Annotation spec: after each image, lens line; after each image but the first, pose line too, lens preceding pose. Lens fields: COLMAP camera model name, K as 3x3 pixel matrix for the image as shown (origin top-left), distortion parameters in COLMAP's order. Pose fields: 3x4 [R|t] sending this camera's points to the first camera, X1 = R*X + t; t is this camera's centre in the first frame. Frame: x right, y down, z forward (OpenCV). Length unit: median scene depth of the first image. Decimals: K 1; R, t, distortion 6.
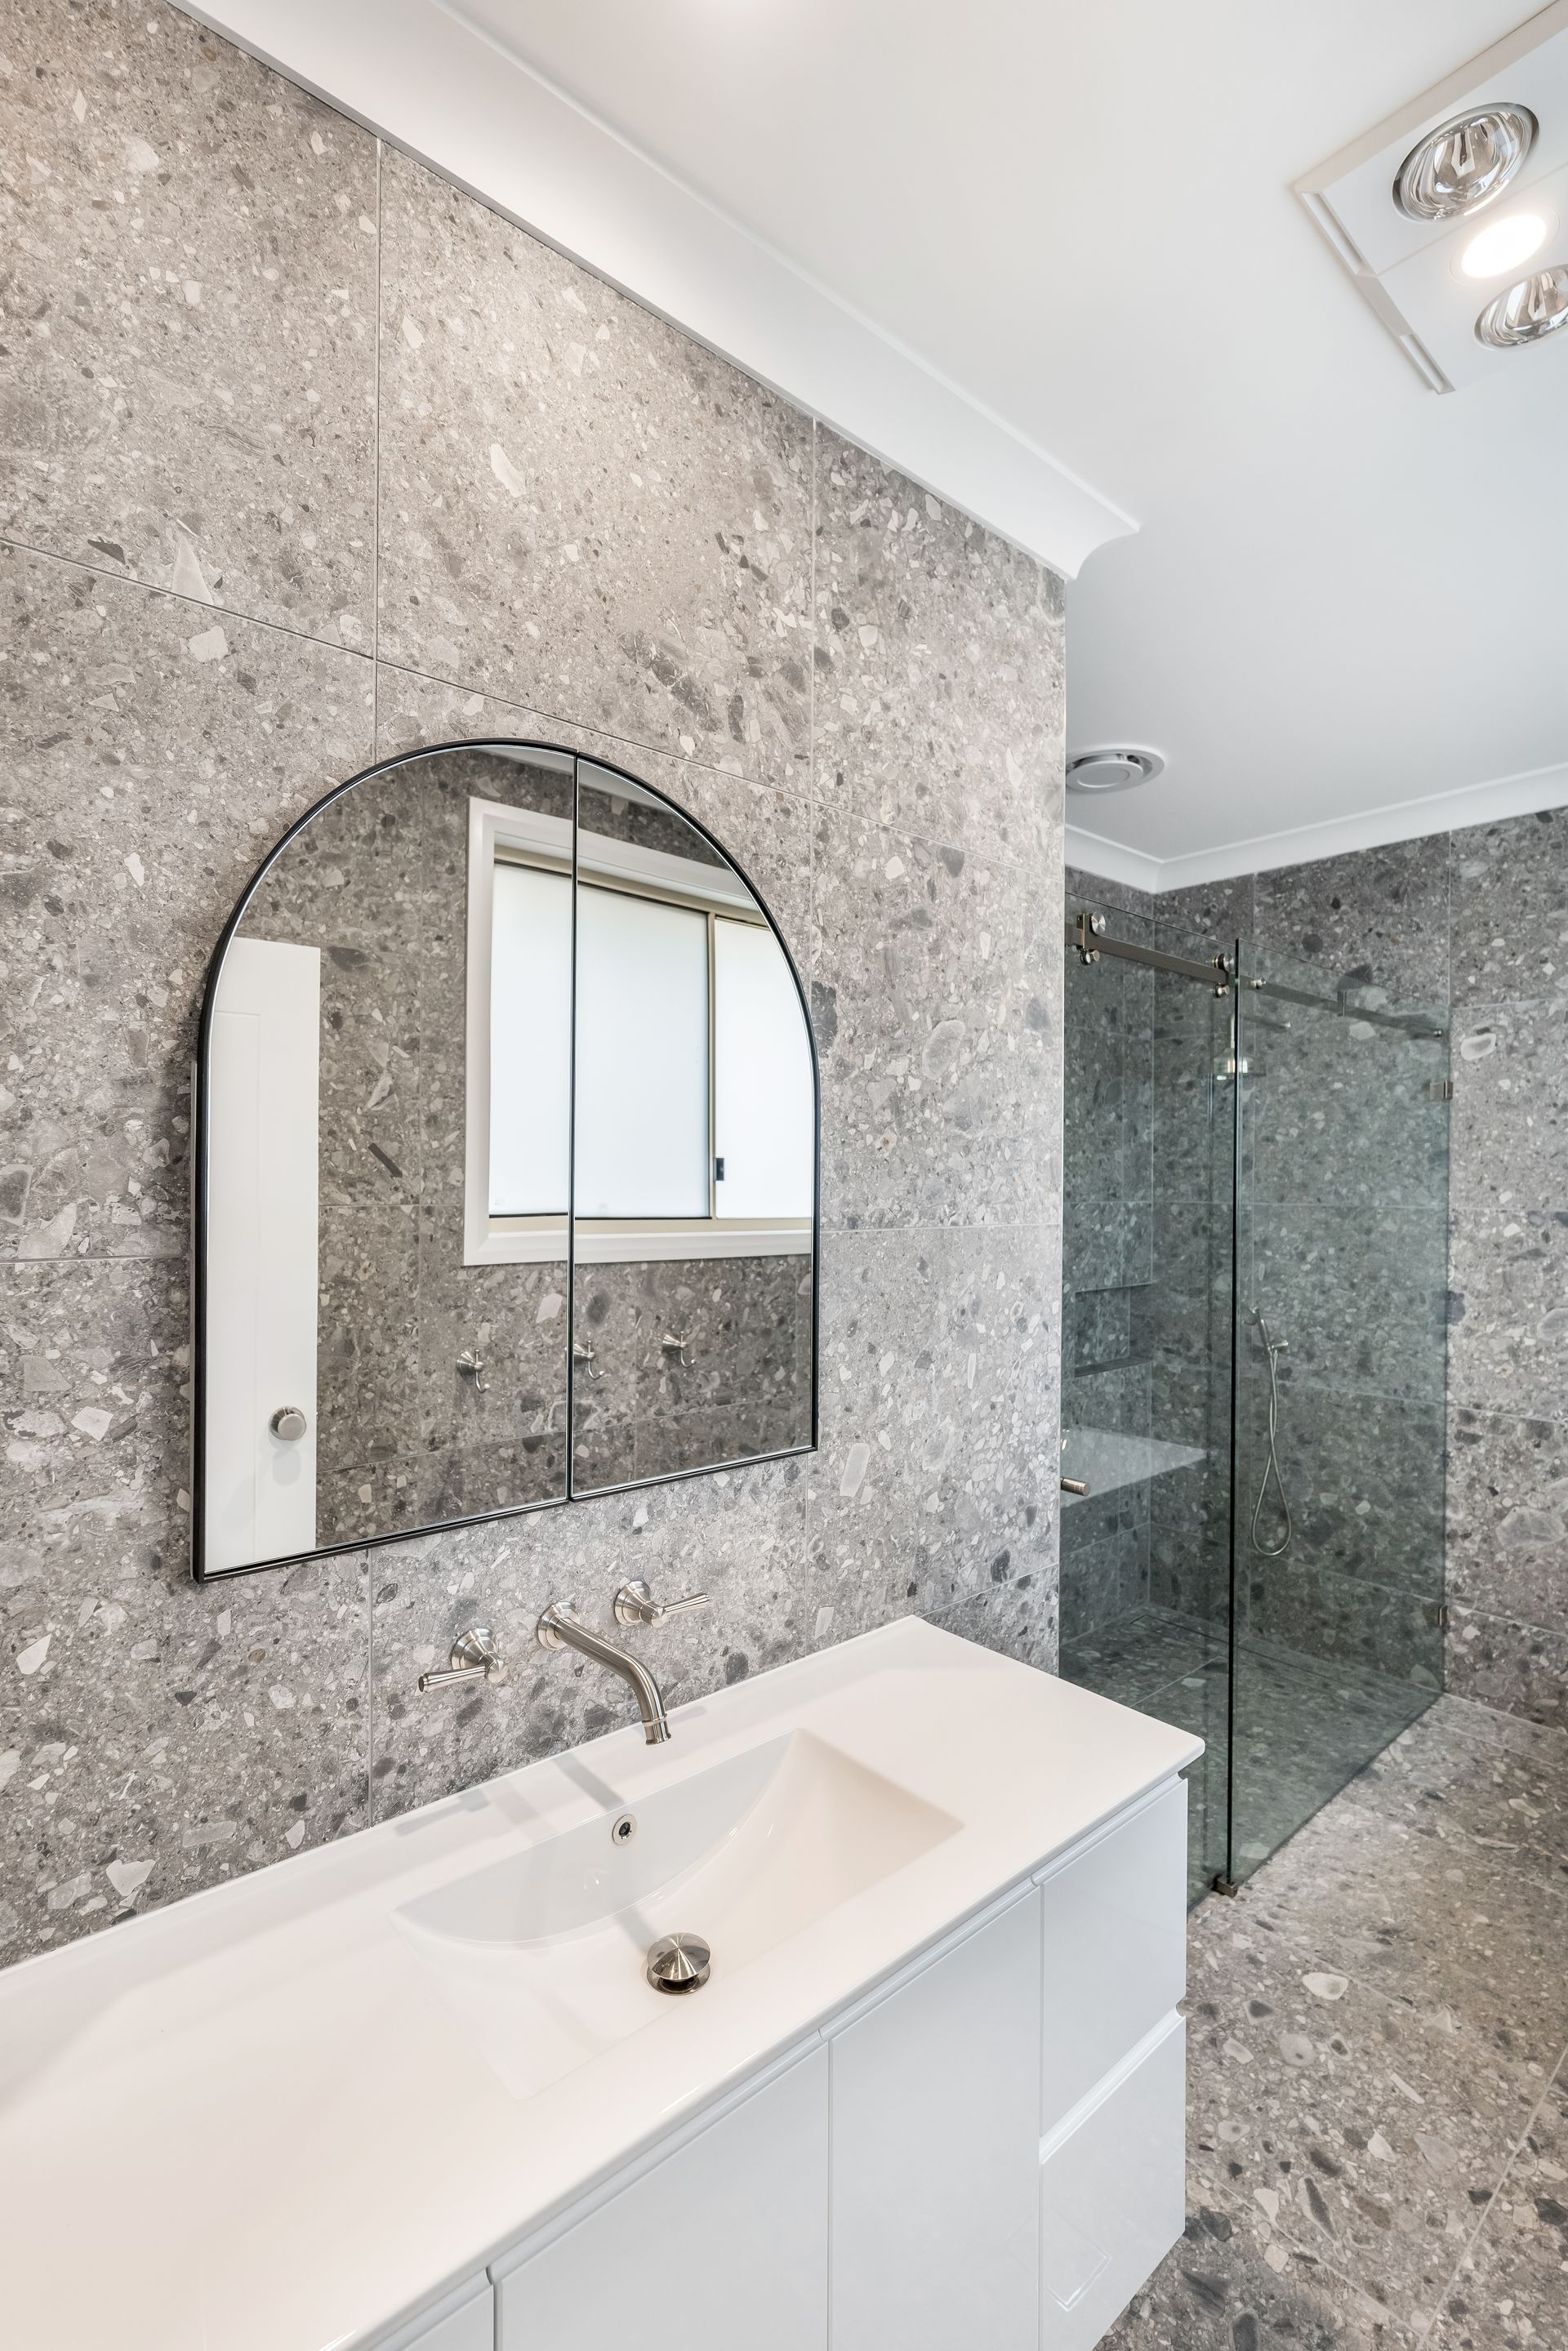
lens RADIAL K [[1044.9, 0, 788.5], [0, 1044.9, 1173.4], [0, 0, 1]] dist [-0.009849, 0.001828]
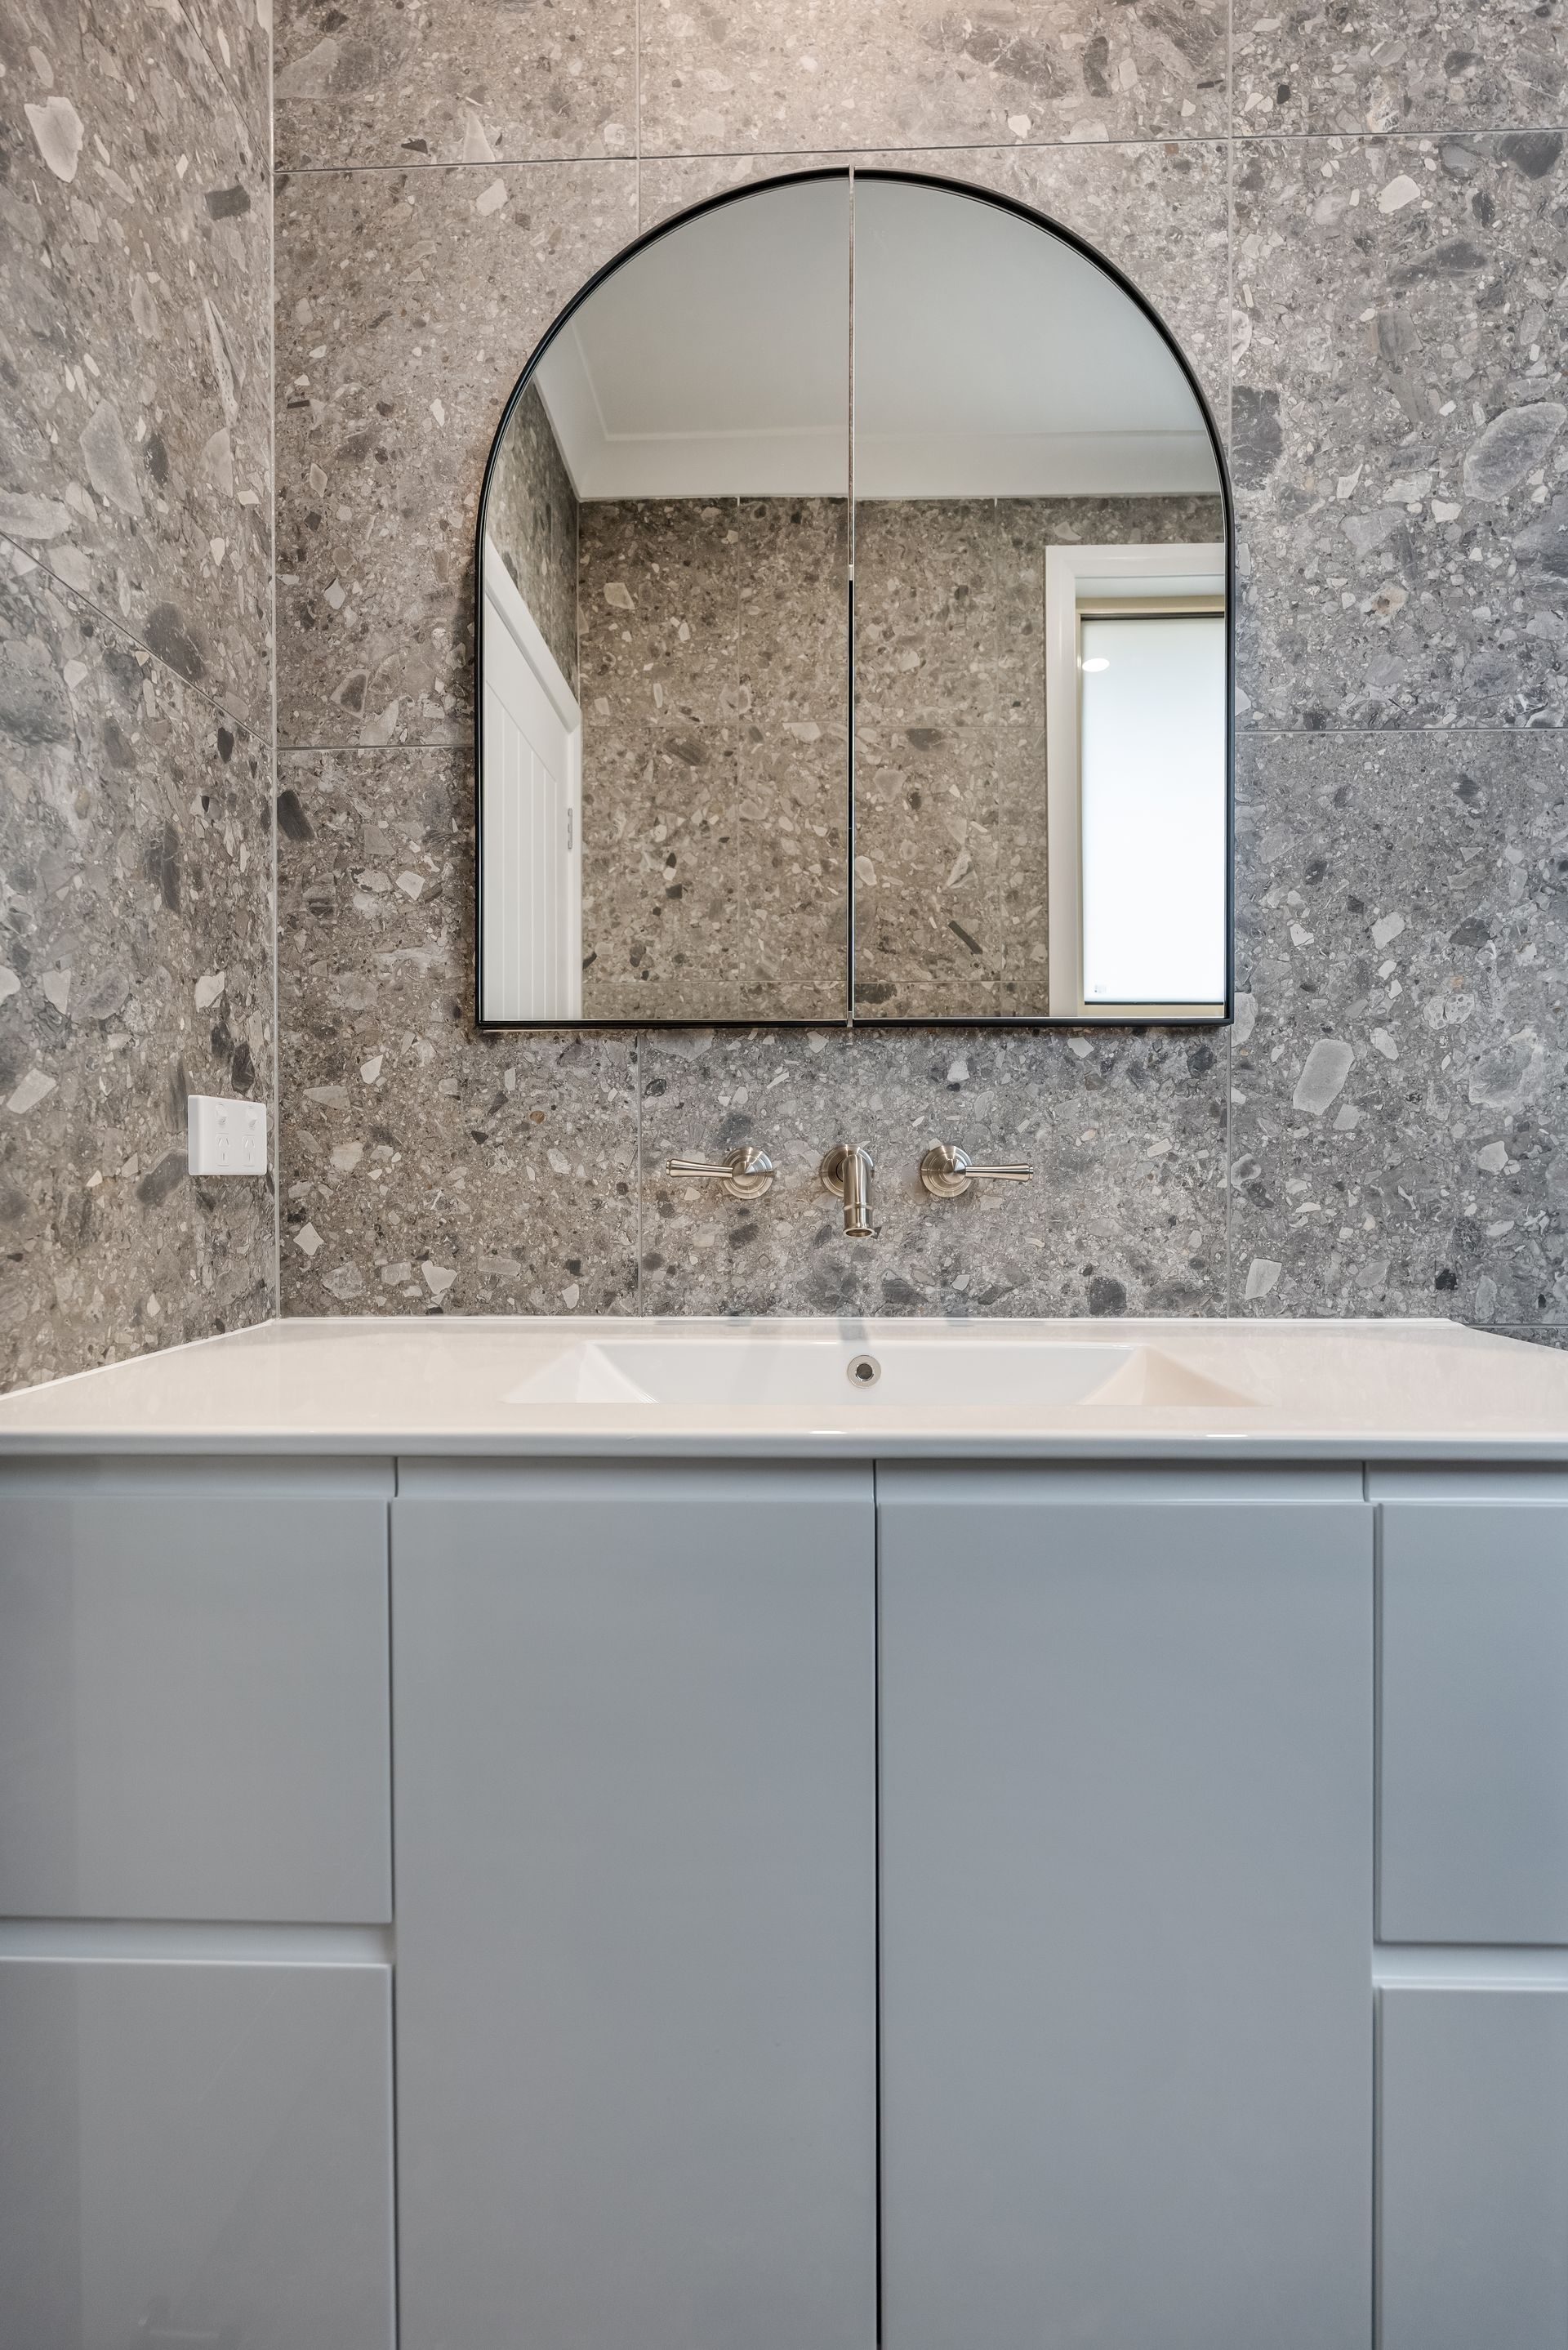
lens RADIAL K [[1044.4, 0, 788.5], [0, 1044.4, 1172.9], [0, 0, 1]] dist [-0.009849, 0.001828]
pose [[0.735598, -0.003314, -0.677410, 0.379717], [0.010068, 0.999931, 0.006040, 0.475932], [0.677343, -0.011263, 0.735581, 0.349118]]
